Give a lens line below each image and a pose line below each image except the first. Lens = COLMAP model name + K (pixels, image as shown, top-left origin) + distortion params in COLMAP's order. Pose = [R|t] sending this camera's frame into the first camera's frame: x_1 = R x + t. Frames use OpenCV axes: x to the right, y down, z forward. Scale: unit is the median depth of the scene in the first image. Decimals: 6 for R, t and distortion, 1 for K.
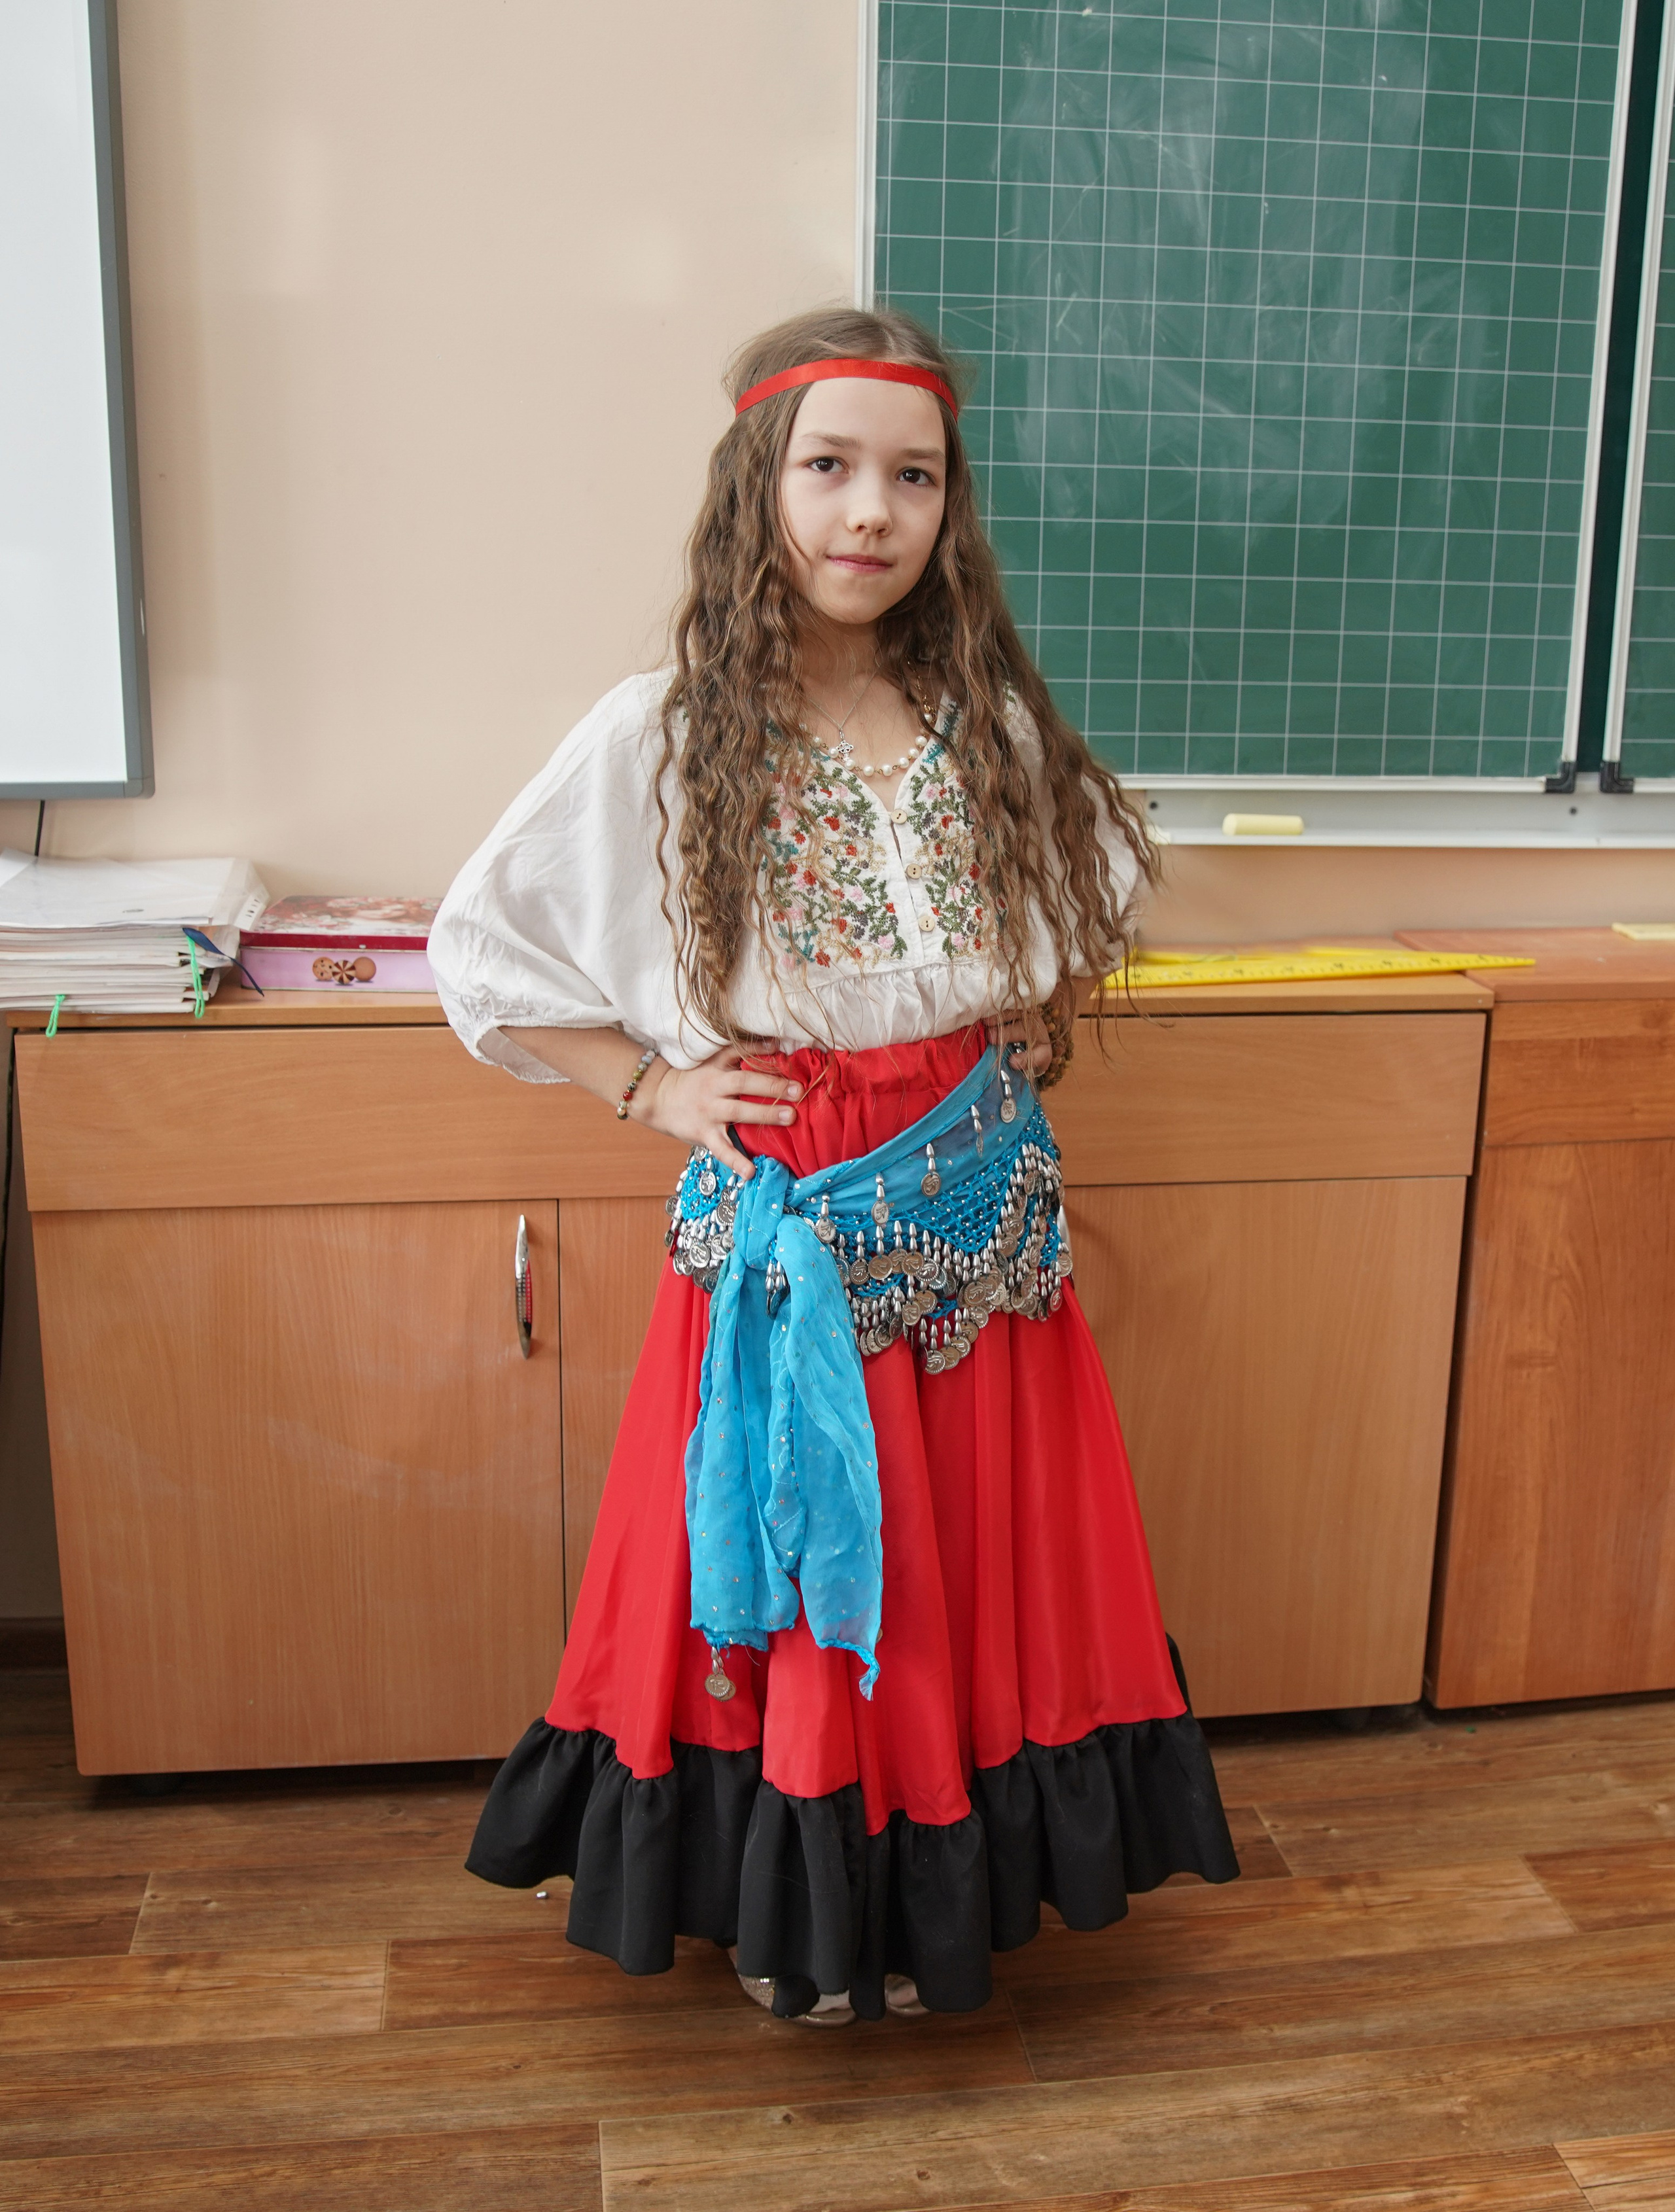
lens RADIAL K [[2381.7, 0, 881.8], [0, 2381.7, 1130.5], [0, 0, 1]] dist [-0.125934, 0.115140]
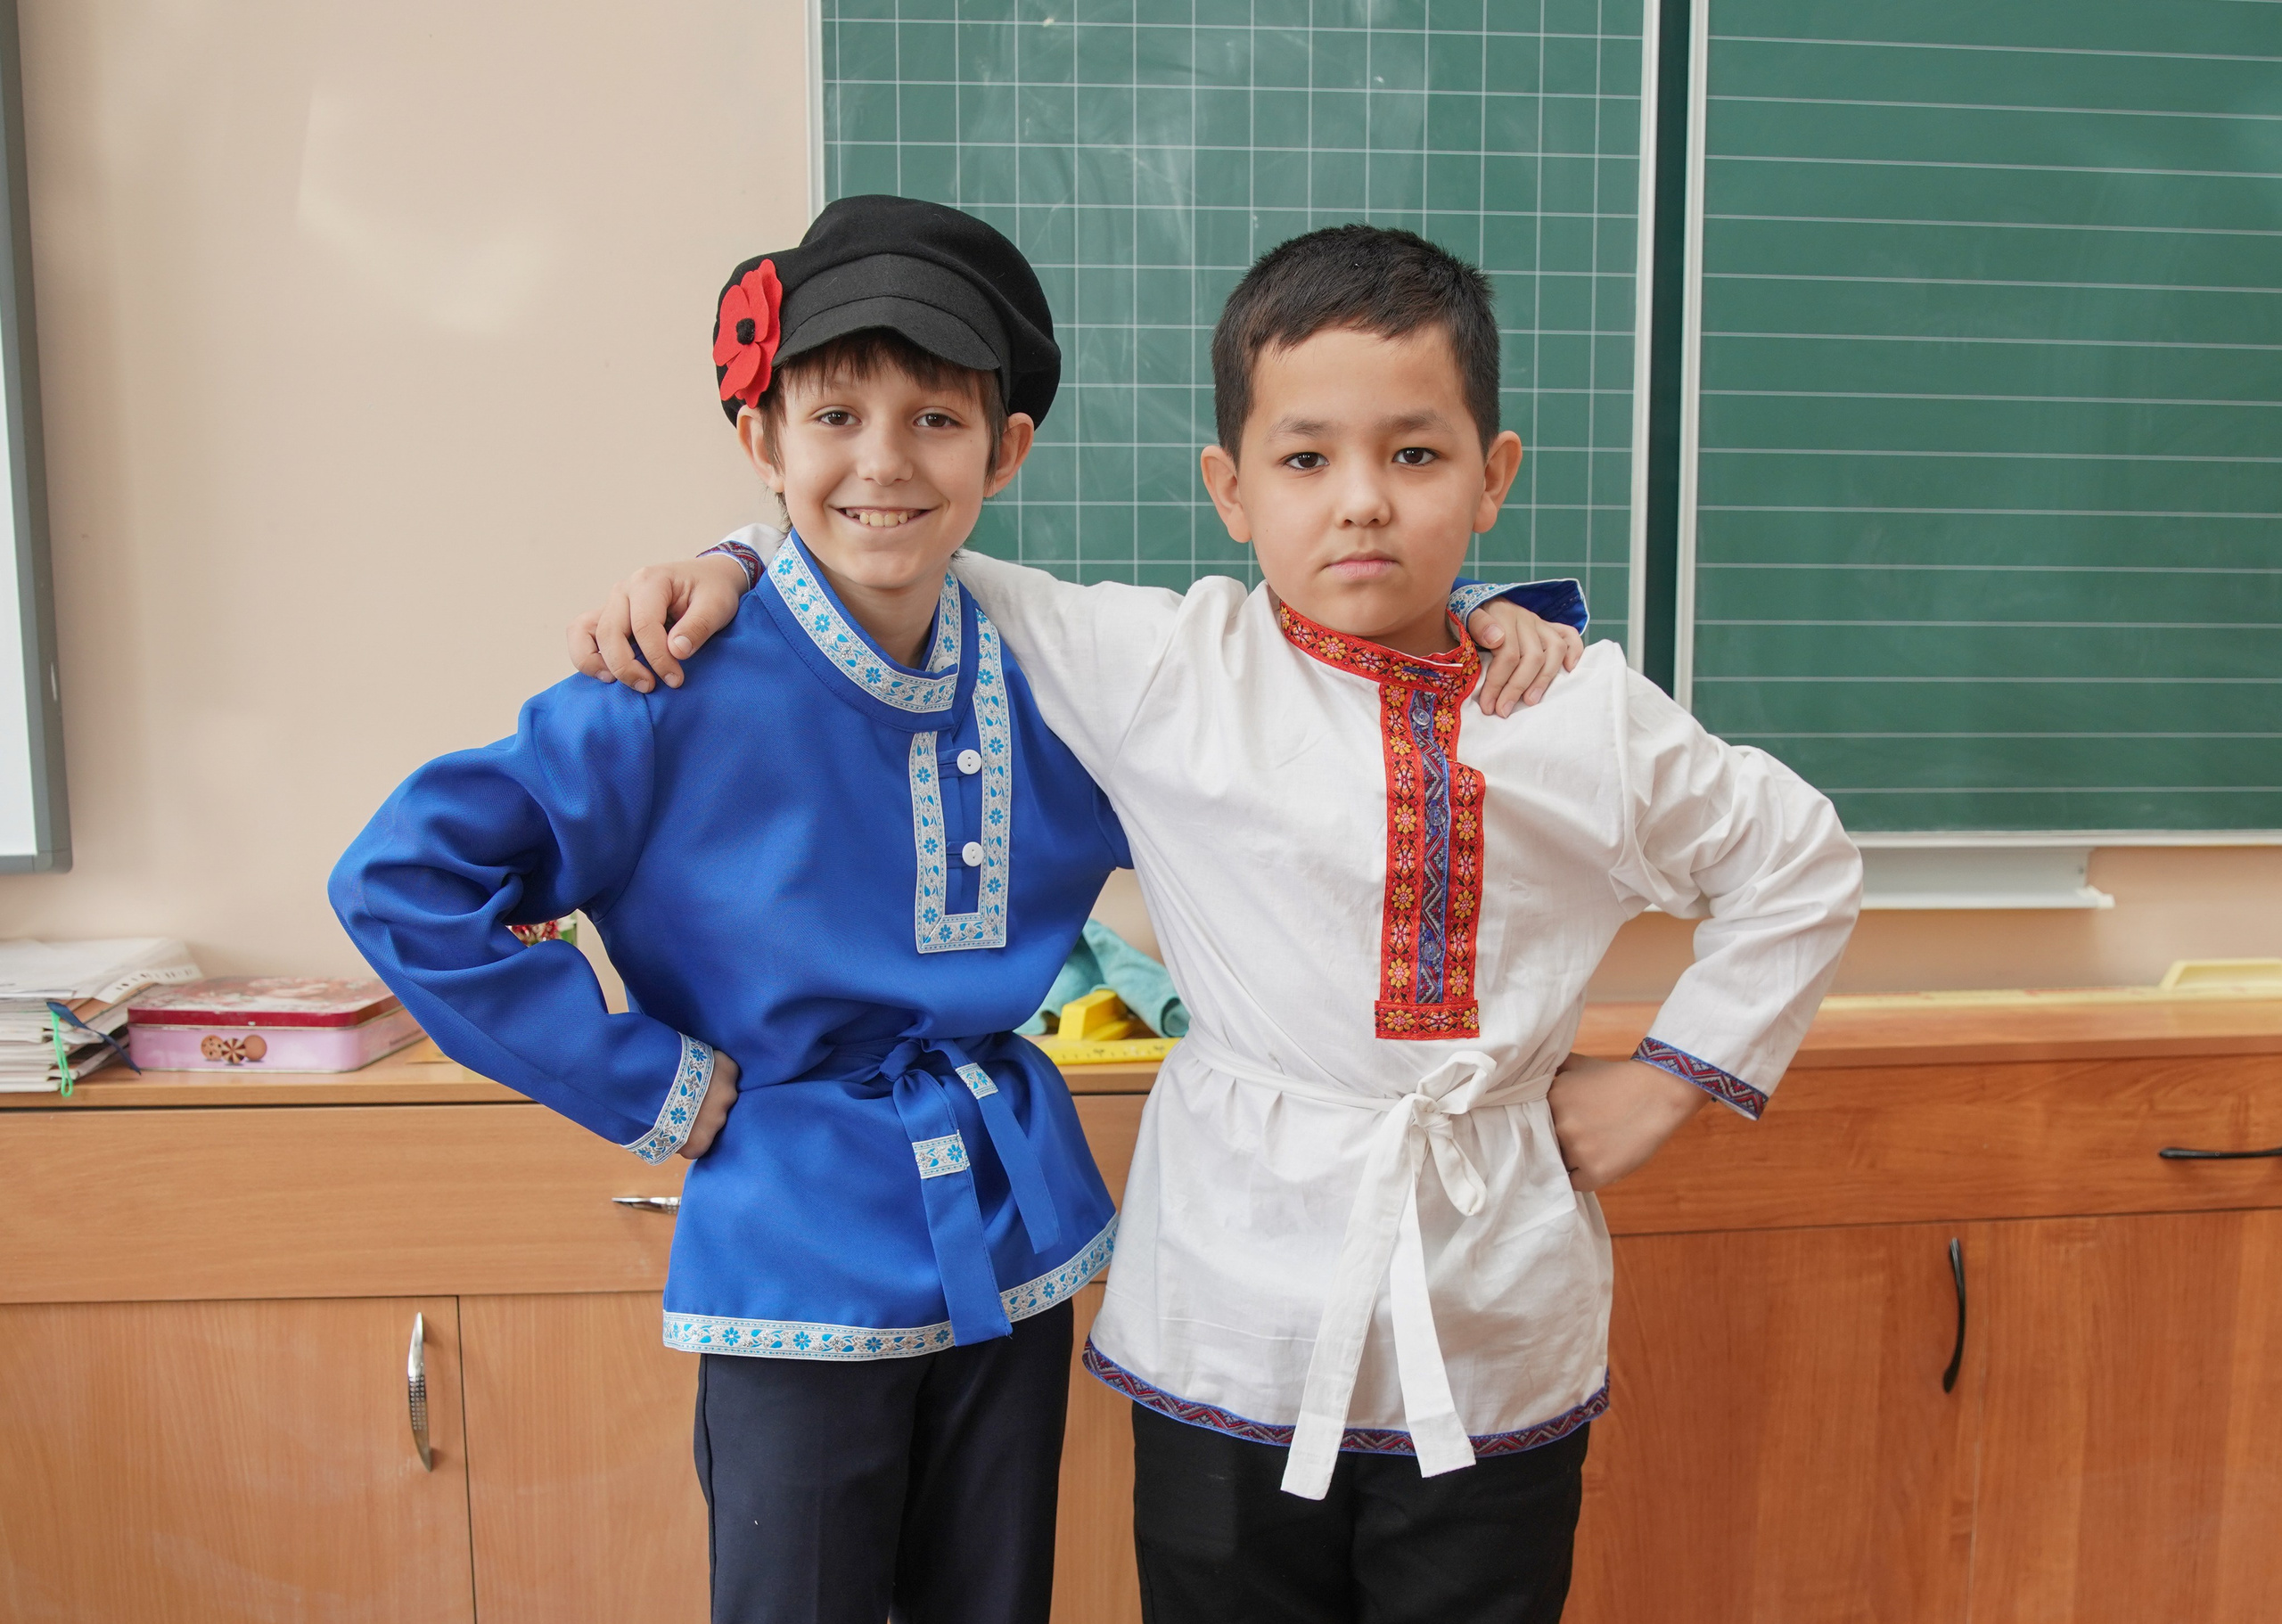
lens RADIAL K [[2574.0, 0, 1151.0], [0, 2574.0, 1096.7], [0, 0, 1]] dist [-0.113096, 0.080785]
pose [[0.997858, -0.007827, -0.064954, 0.193226], [0.002664, 0.996855, -0.079202, 0.030459], [0.065370, 0.078859, 0.994740, 0.026140]]
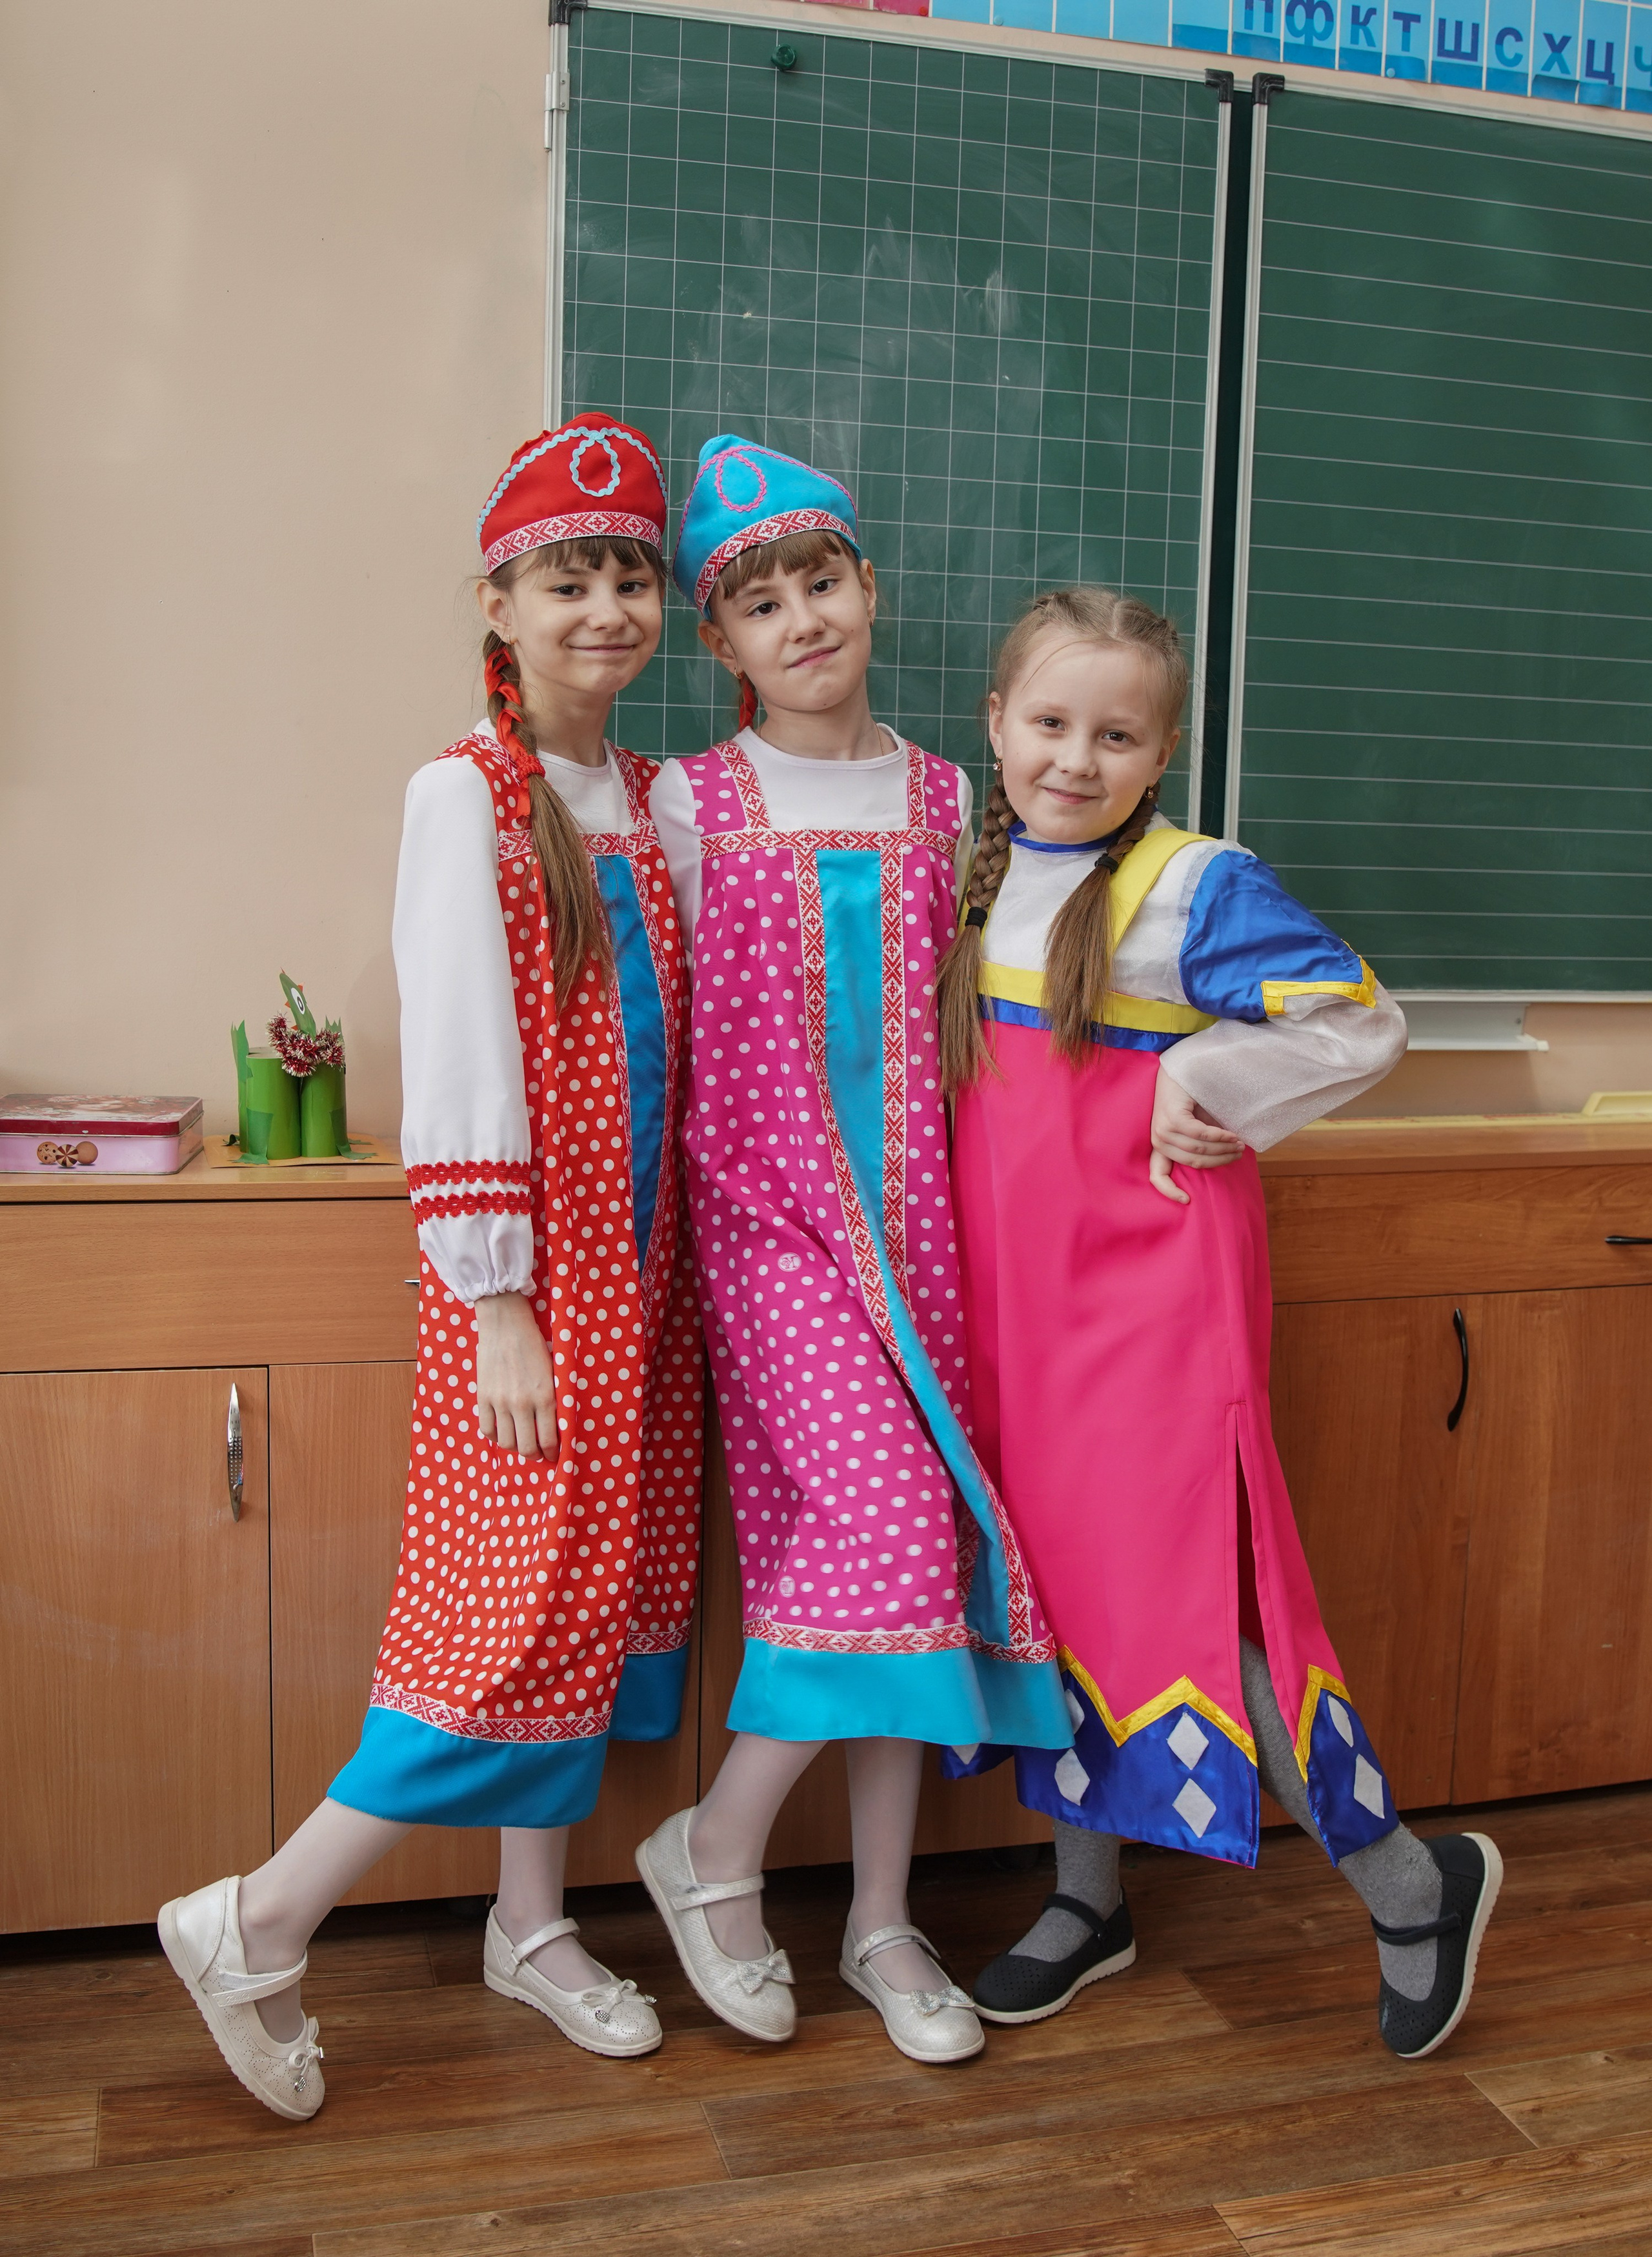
lens RADIAL K [[2384.1, 0, 854.7], [0, 2384.1, 1127.8], [0, 0, 1]] dist [-0.112500, 0.090197]
pose [[0.992200, -0.006968, 0.124465, -0.006025], [0.022621, 0.991925, -0.124793, 0.059511], [-0.122590, 0.126635, 0.984345, -0.092154]]
